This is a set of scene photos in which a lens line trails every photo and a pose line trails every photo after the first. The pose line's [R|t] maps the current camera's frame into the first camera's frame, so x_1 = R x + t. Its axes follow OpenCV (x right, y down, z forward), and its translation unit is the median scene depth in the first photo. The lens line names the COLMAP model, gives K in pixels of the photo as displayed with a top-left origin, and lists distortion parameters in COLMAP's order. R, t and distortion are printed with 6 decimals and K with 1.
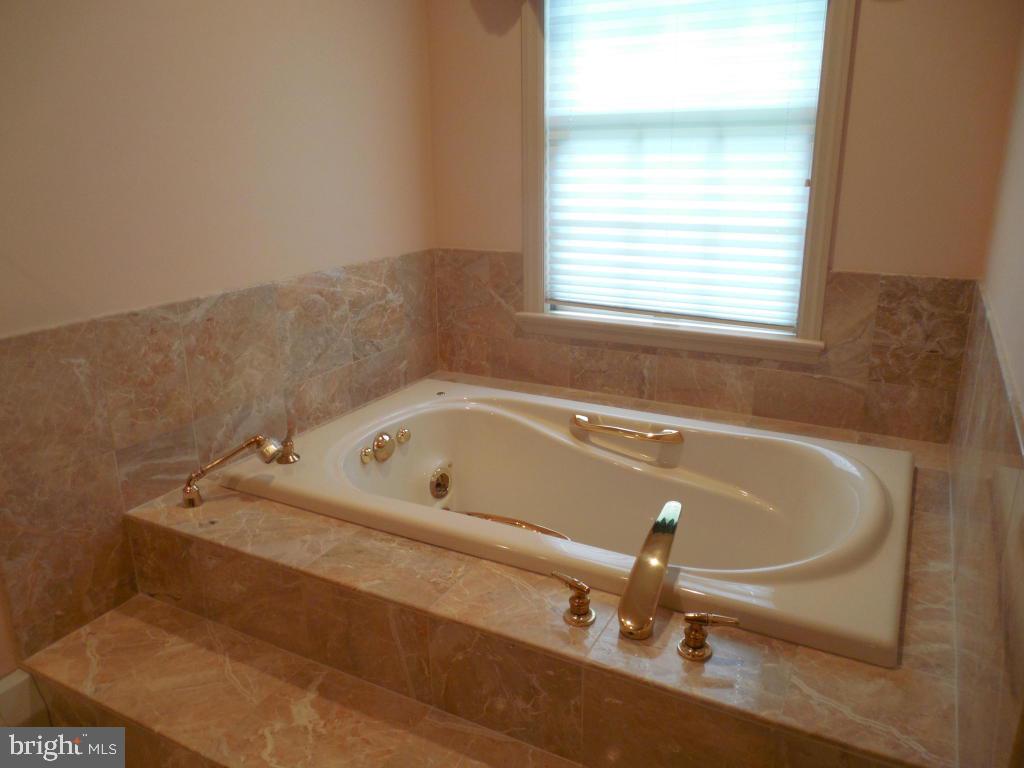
lens RADIAL K [[766.3, 0, 512.0], [0, 766.3, 384.0], [0, 0, 1]] dist [-0.001298, -0.004577]
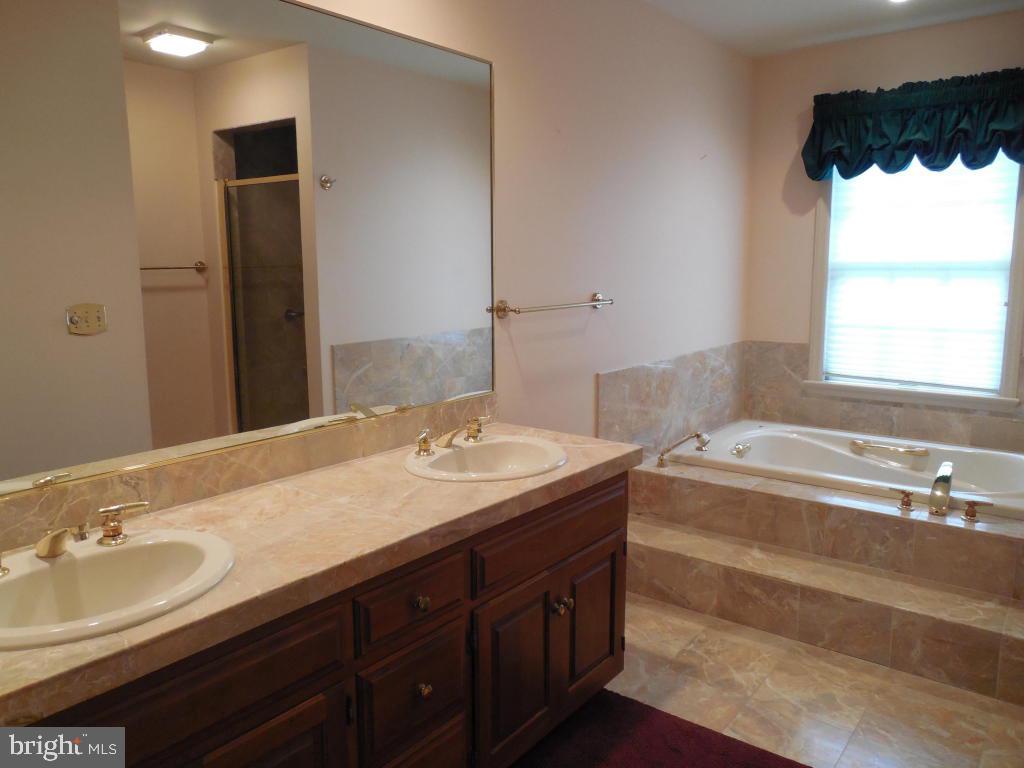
lens RADIAL K [[766.3, 0, 512.0], [0, 766.3, 384.0], [0, 0, 1]] dist [-0.001298, -0.004577]
pose [[0.986008, 0.029532, -0.164060, -0.372339], [-0.051608, 0.989908, -0.131977, 0.174792], [0.158507, 0.138598, 0.977582, -0.733575]]
